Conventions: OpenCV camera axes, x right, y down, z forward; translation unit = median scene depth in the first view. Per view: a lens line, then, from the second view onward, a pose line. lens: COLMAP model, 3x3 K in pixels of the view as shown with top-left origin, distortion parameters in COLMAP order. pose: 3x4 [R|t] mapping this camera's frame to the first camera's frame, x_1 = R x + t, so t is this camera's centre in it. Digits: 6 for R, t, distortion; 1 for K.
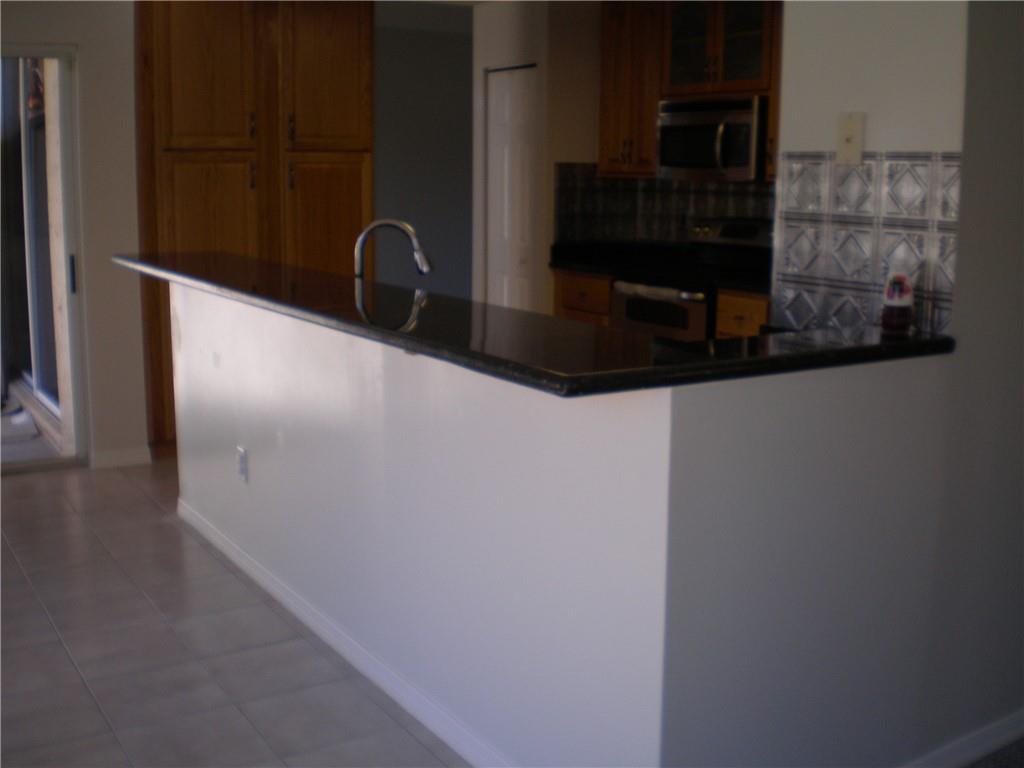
lens RADIAL K [[1164.4, 0, 529.0], [0, 1164.4, 387.7], [0, 0, 1]] dist [-0.065283, -0.224772]
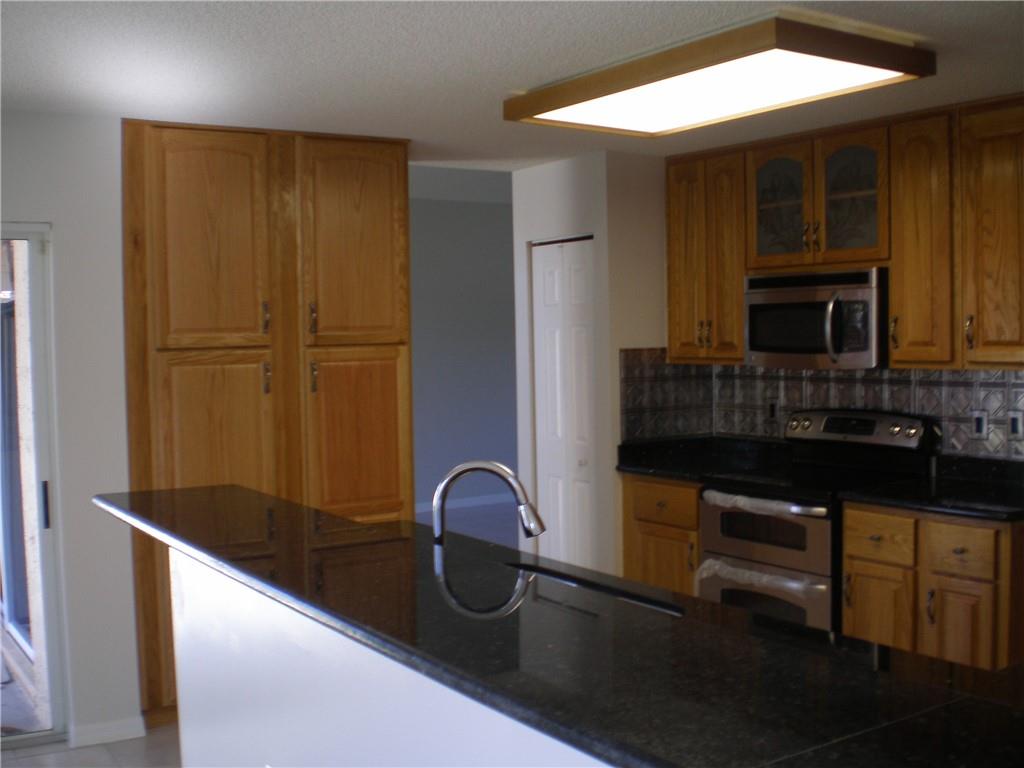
lens RADIAL K [[1164.4, 0, 529.0], [0, 1164.4, 387.7], [0, 0, 1]] dist [-0.065283, -0.224772]
pose [[0.999533, -0.028542, 0.010913, -0.060647], [0.029771, 0.990076, -0.137346, -0.056402], [-0.006884, 0.137607, 0.990463, 0.178014]]
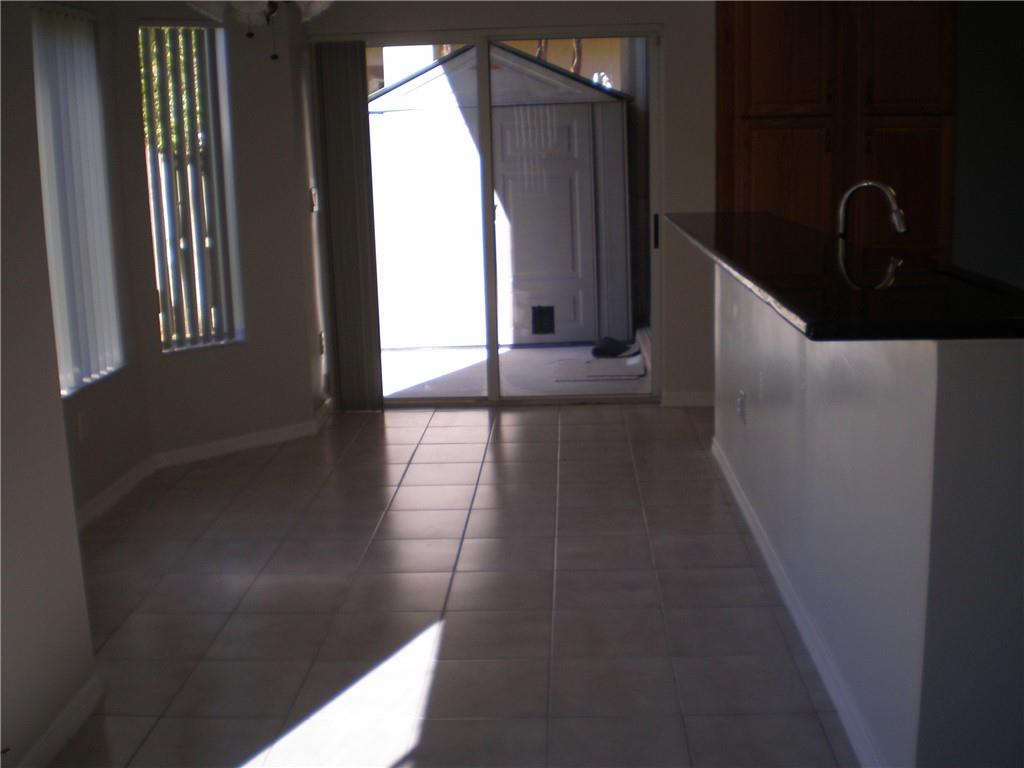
lens RADIAL K [[1159.4, 0, 512.0], [0, 1159.4, 384.0], [0, 0, 1]] dist [0.099343, -0.736993]
pose [[0.818575, 0.084443, -0.568158, 0.136798], [-0.069773, 0.996428, 0.047570, 0.004855], [0.570146, 0.000703, 0.821543, -0.019066]]
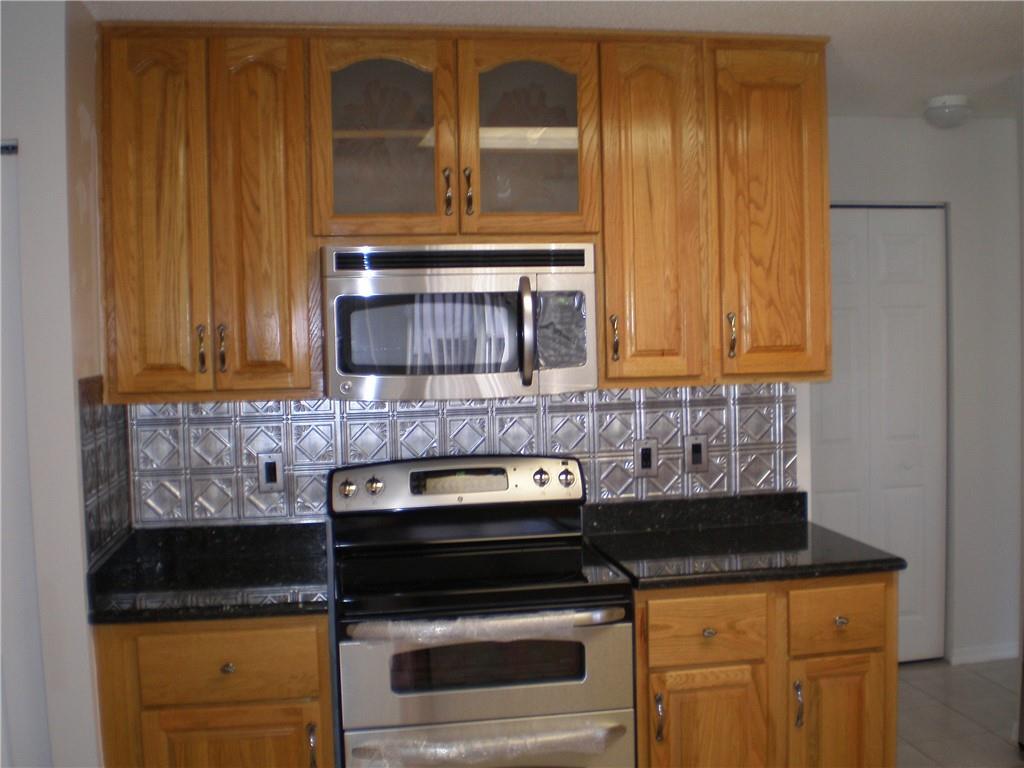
lens RADIAL K [[1145.6, 0, 523.5], [0, 1145.6, 412.5], [0, 0, 1]] dist [-0.063467, -0.294447]
pose [[0.401240, -0.076099, 0.912806, -0.320434], [0.198350, 0.980116, -0.005478, -0.164654], [-0.894239, 0.183253, 0.408356, 0.769997]]
